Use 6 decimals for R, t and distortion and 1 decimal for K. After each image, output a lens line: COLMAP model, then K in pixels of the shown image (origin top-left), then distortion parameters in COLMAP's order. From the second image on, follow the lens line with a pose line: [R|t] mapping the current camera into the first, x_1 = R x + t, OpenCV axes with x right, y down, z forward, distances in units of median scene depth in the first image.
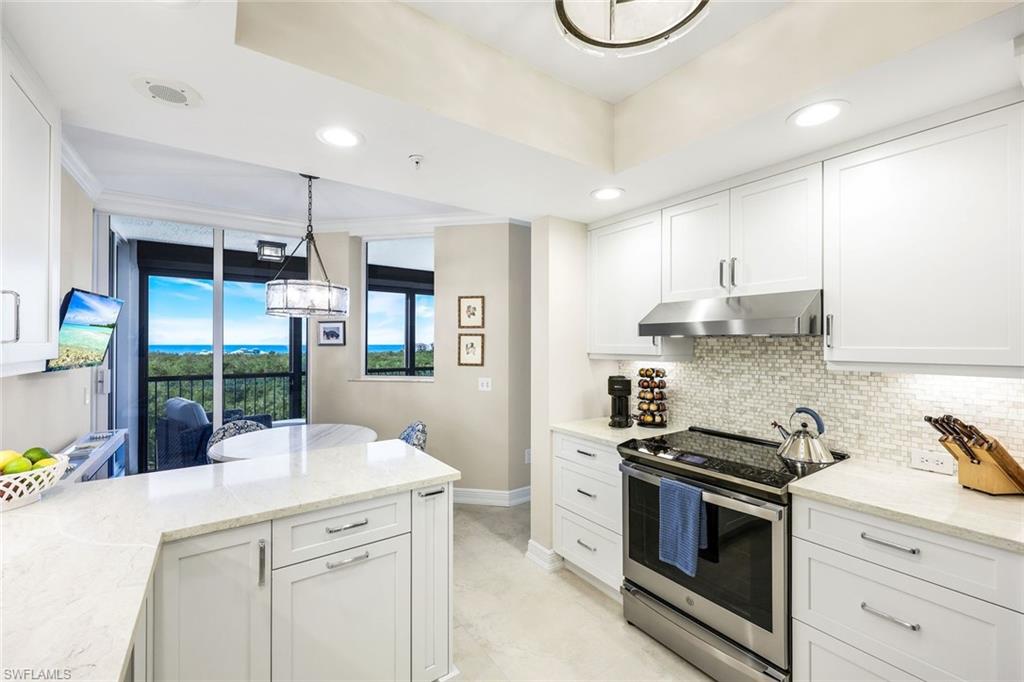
lens RADIAL K [[416.3, 0, 508.4], [0, 416.3, 342.1], [0, 0, 1]] dist [-0.000117, 0.000091]
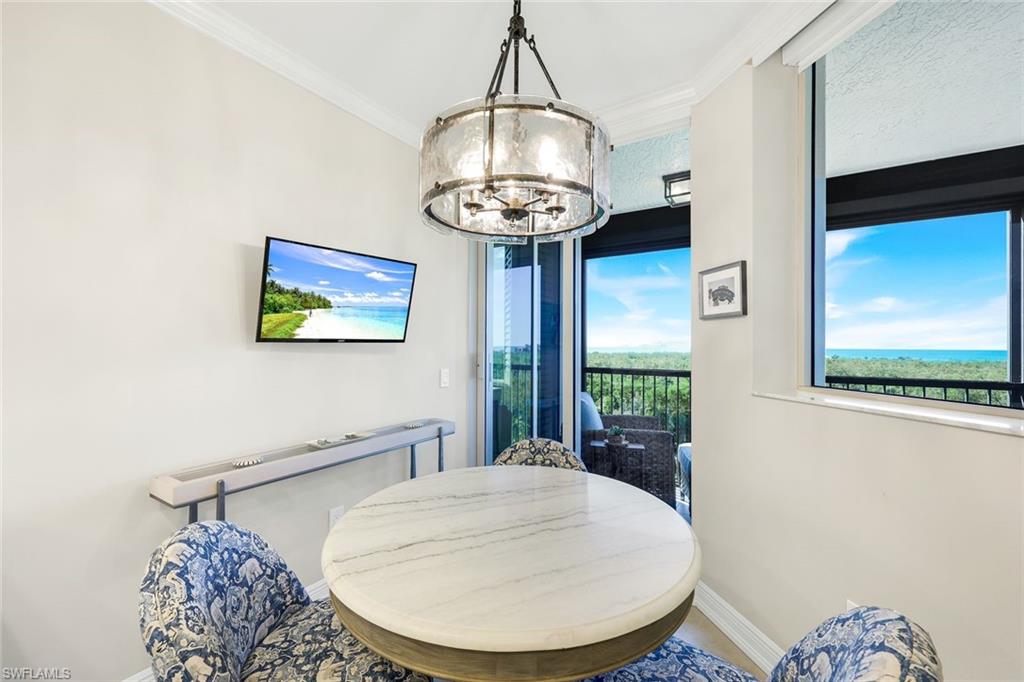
lens RADIAL K [[416.3, 0, 505.1], [0, 416.3, 340.4], [0, 0, 1]] dist [-0.000117, 0.000091]
pose [[0.374170, -0.007404, -0.927331, -0.072185], [-0.001654, 0.999961, -0.008651, 0.039158], [0.927359, 0.004770, 0.374143, 0.590108]]
